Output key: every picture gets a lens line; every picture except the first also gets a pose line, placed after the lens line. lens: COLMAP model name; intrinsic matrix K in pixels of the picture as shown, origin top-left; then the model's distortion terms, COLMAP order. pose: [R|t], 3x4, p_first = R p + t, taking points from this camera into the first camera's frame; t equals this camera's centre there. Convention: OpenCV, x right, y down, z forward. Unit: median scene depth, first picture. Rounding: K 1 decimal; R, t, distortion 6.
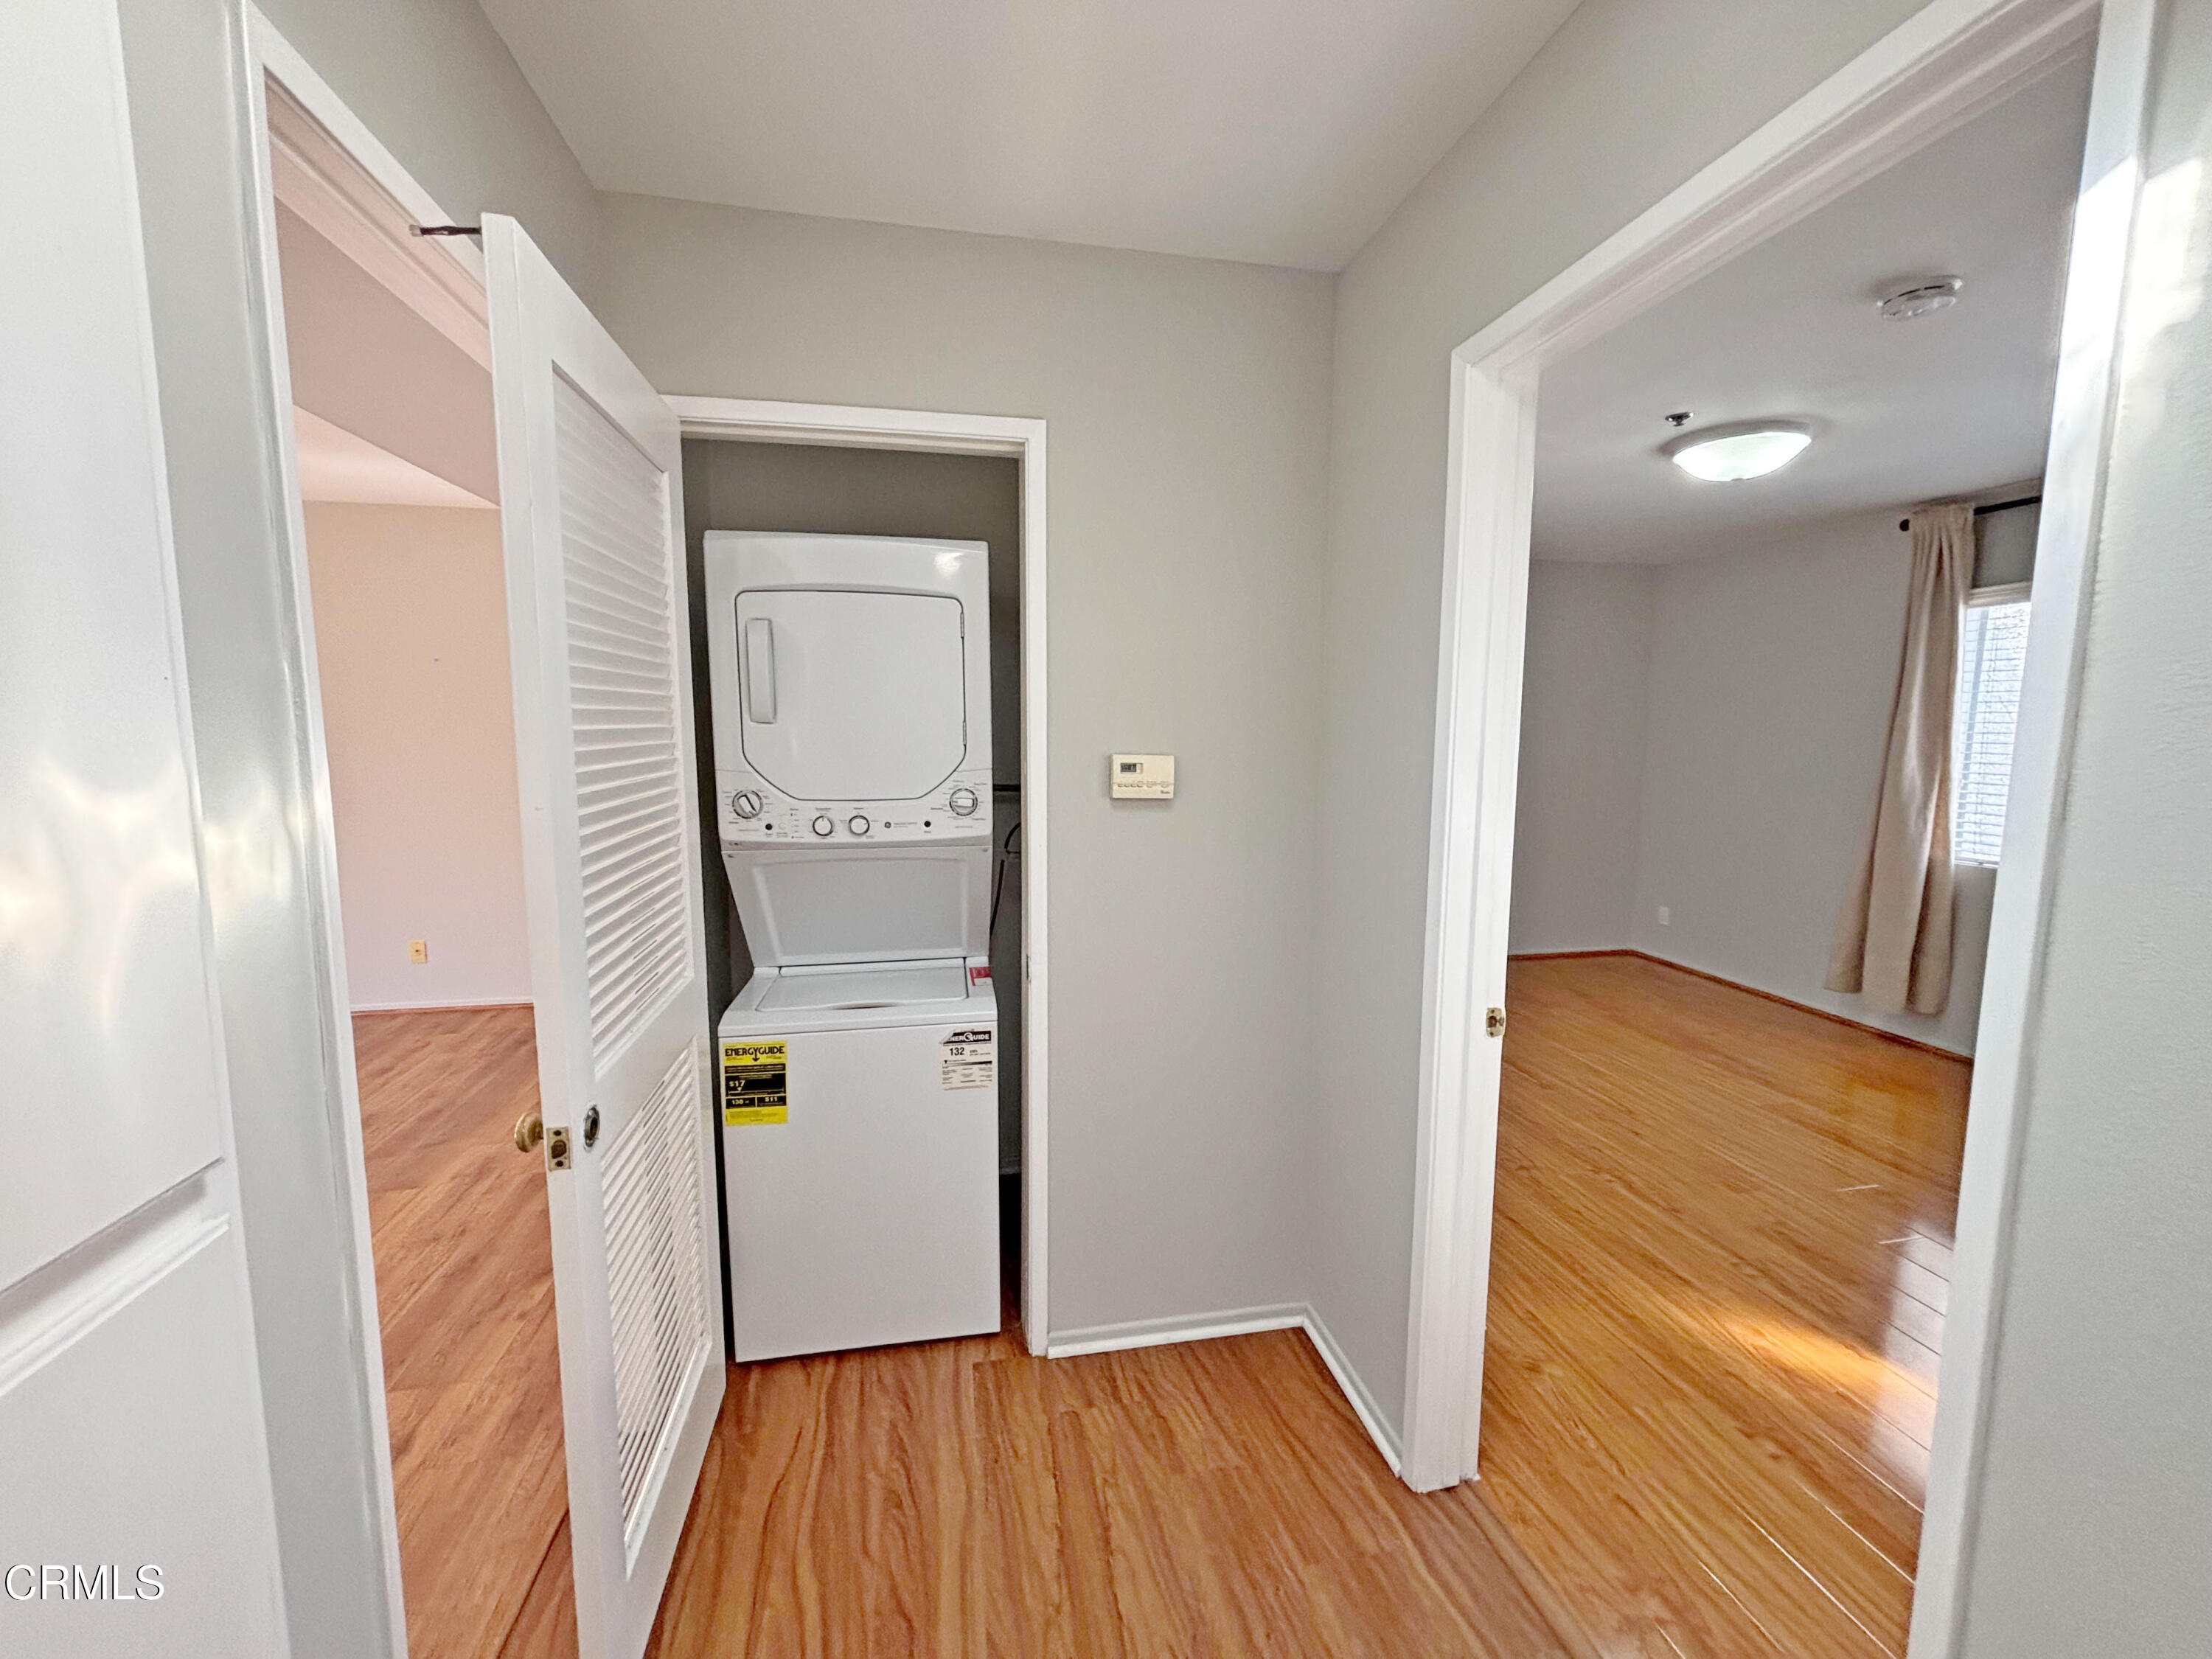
lens RADIAL K [[932.0, 0, 1109.5], [0, 932.0, 830.2], [0, 0, 1]] dist [-0.000183, 0.000269]
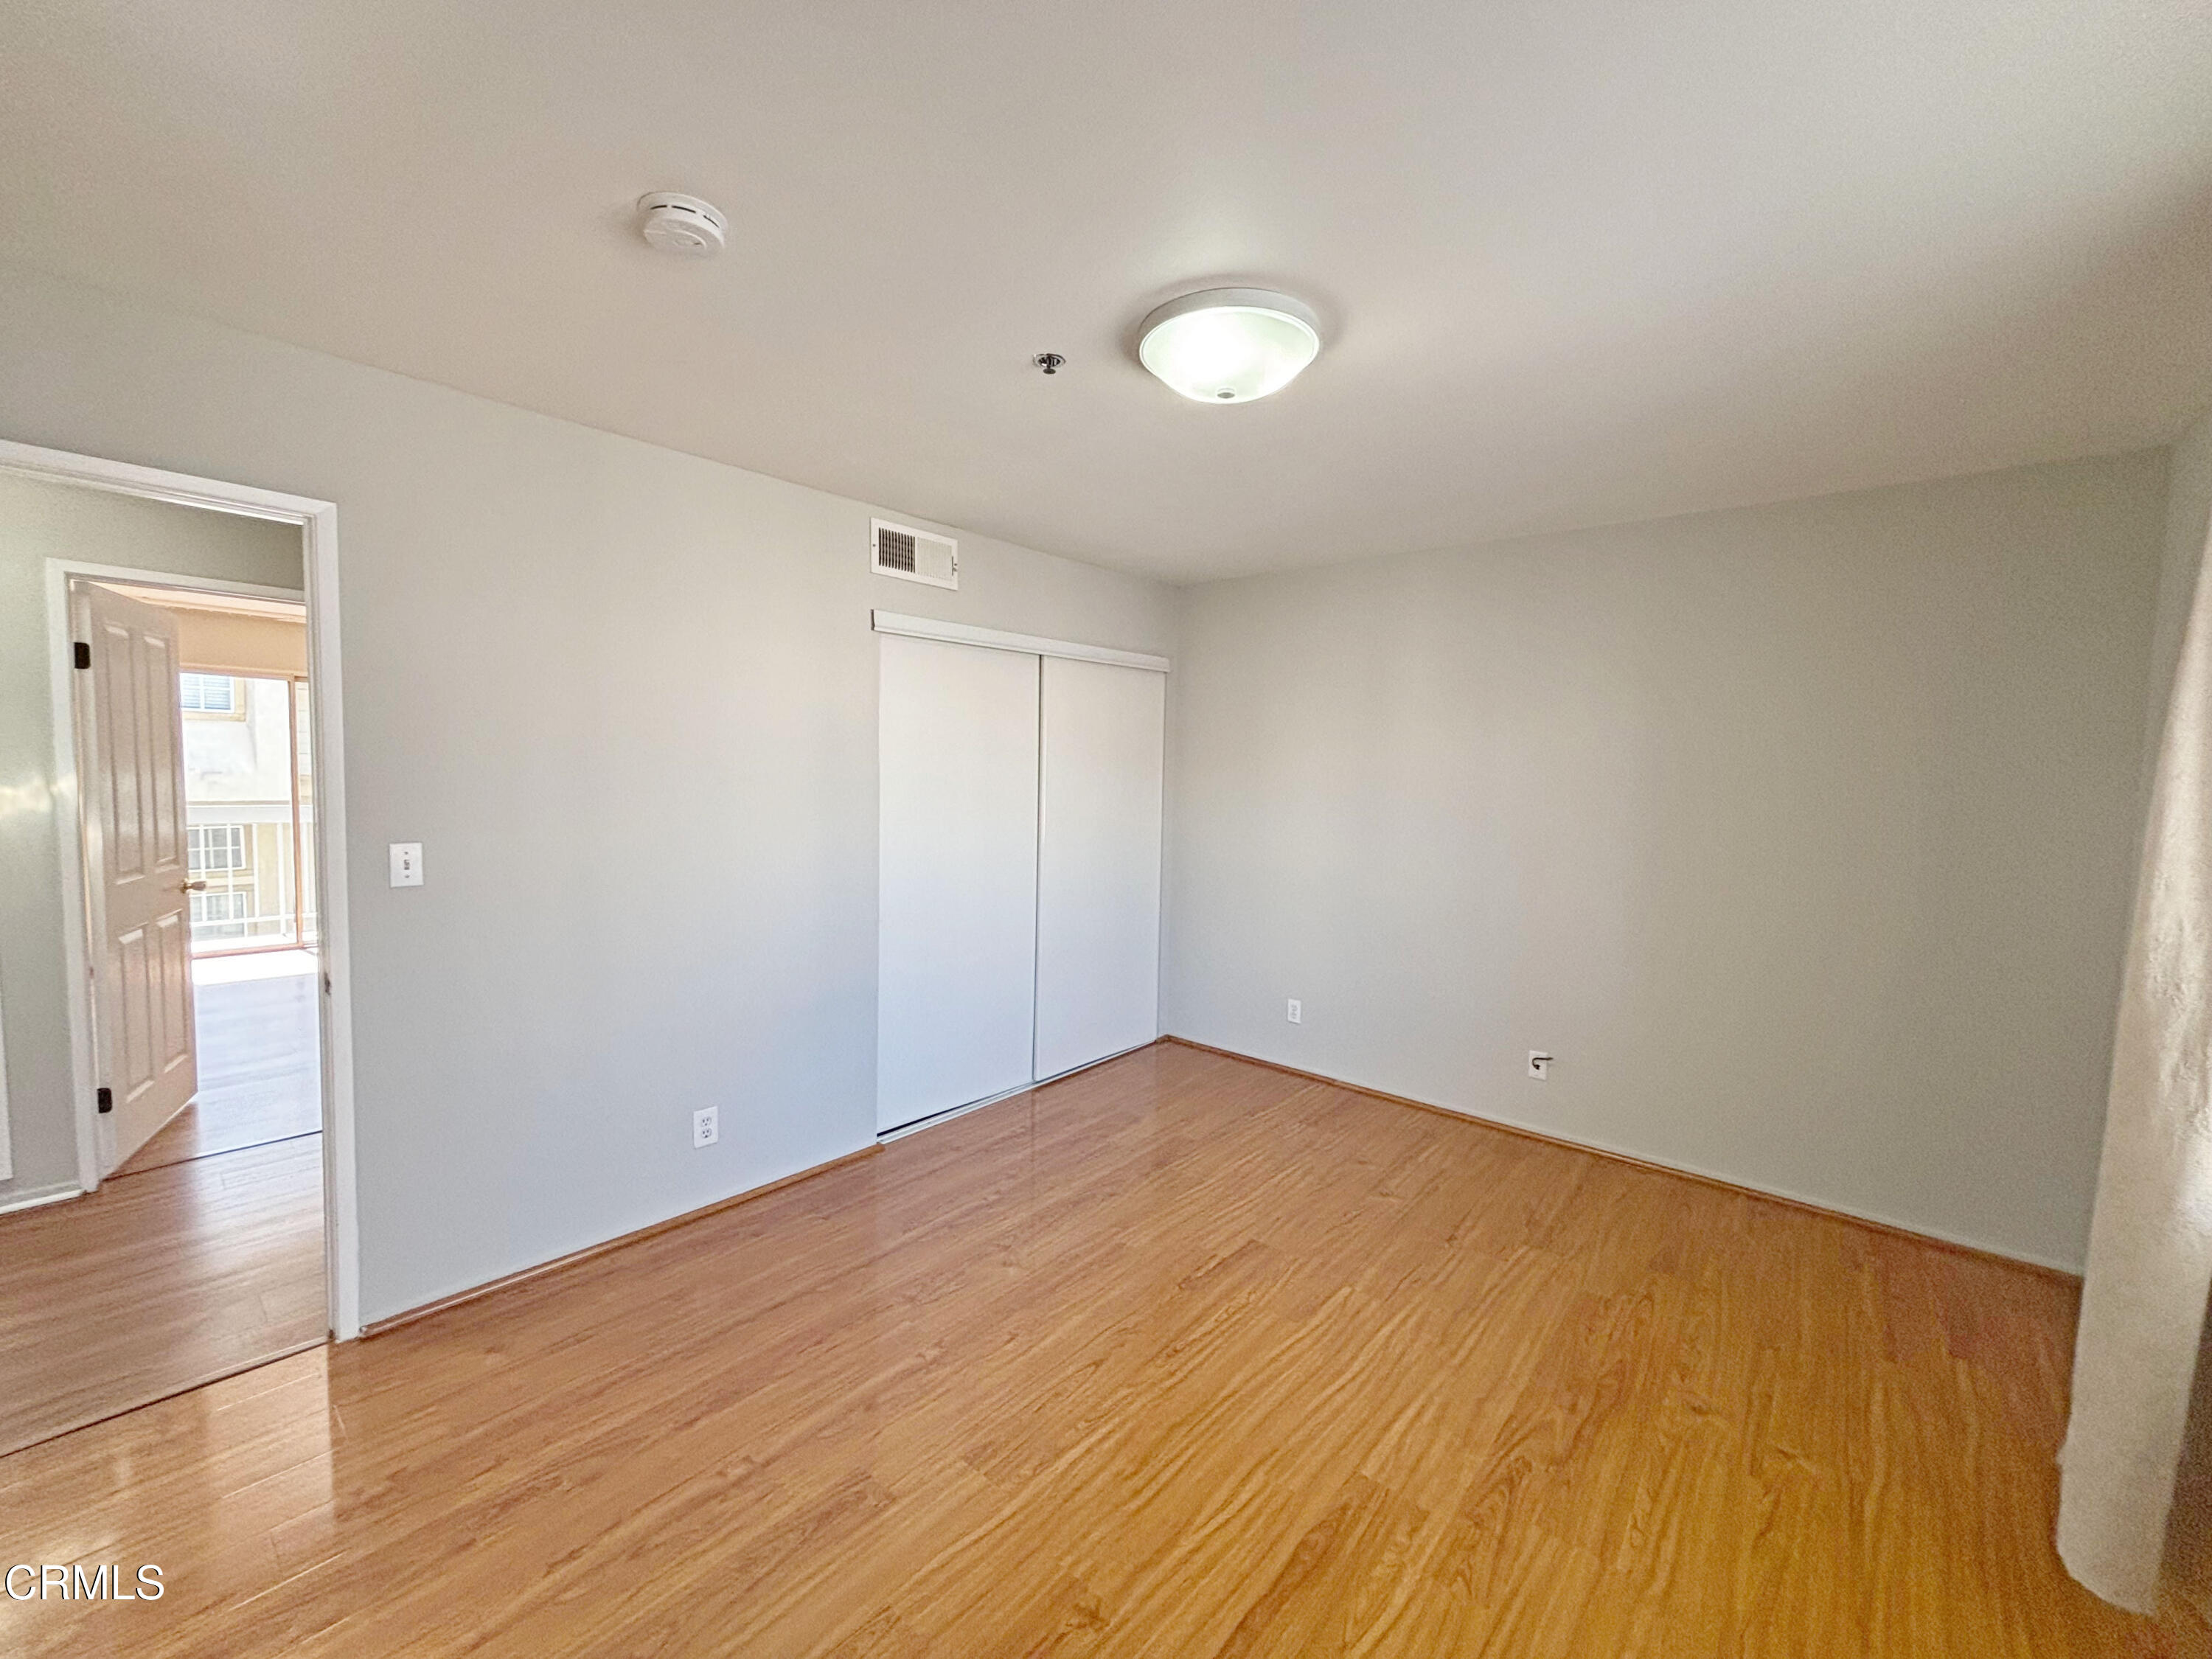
lens RADIAL K [[889.1, 0, 1109.8], [0, 889.1, 831.3], [0, 0, 1]] dist [-0.002285, 0.000893]
pose [[0.595068, 0.054073, -0.801854, 1.013671], [-0.110951, 0.993708, -0.015328, -0.059176], [0.795980, 0.098088, 0.597323, 0.531244]]
